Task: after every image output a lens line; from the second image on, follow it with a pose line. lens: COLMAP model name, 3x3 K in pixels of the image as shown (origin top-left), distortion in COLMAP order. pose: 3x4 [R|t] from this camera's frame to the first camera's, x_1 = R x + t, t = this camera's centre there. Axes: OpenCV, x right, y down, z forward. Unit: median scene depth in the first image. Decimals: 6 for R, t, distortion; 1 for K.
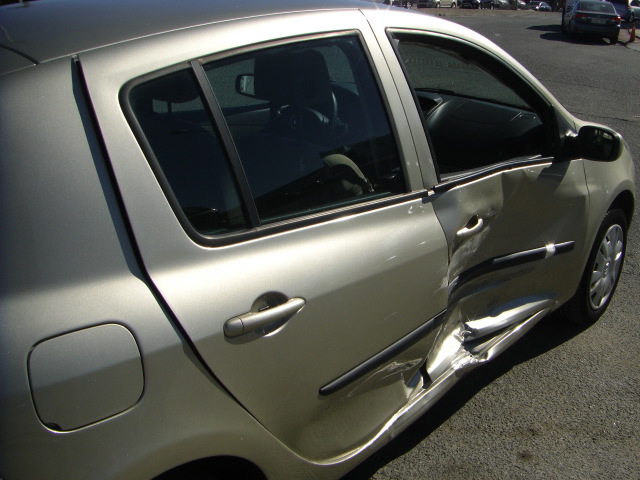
lens RADIAL K [[706.7, 0, 321.2], [0, 706.7, 237.7], [0, 0, 1]] dist [-0.131972, 0.000000]
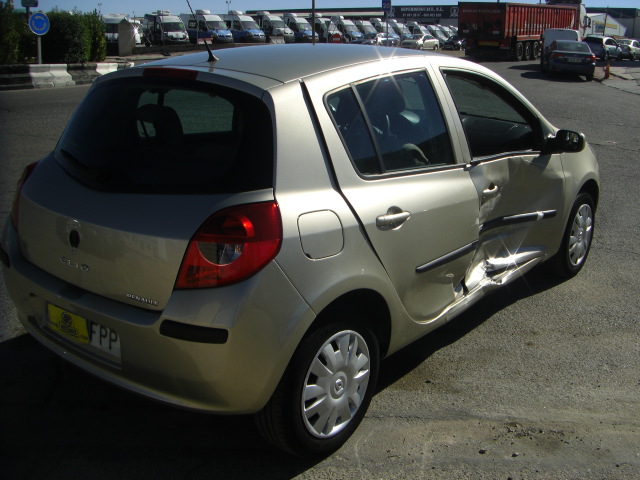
lens RADIAL K [[706.7, 0, 320.6], [0, 706.7, 244.0], [0, 0, 1]] dist [-0.131972, 0.000000]
pose [[0.999638, -0.017087, 0.020800, -0.184167], [0.018104, 0.998600, -0.049705, 0.158760], [-0.019922, 0.050064, 0.998547, -0.508370]]
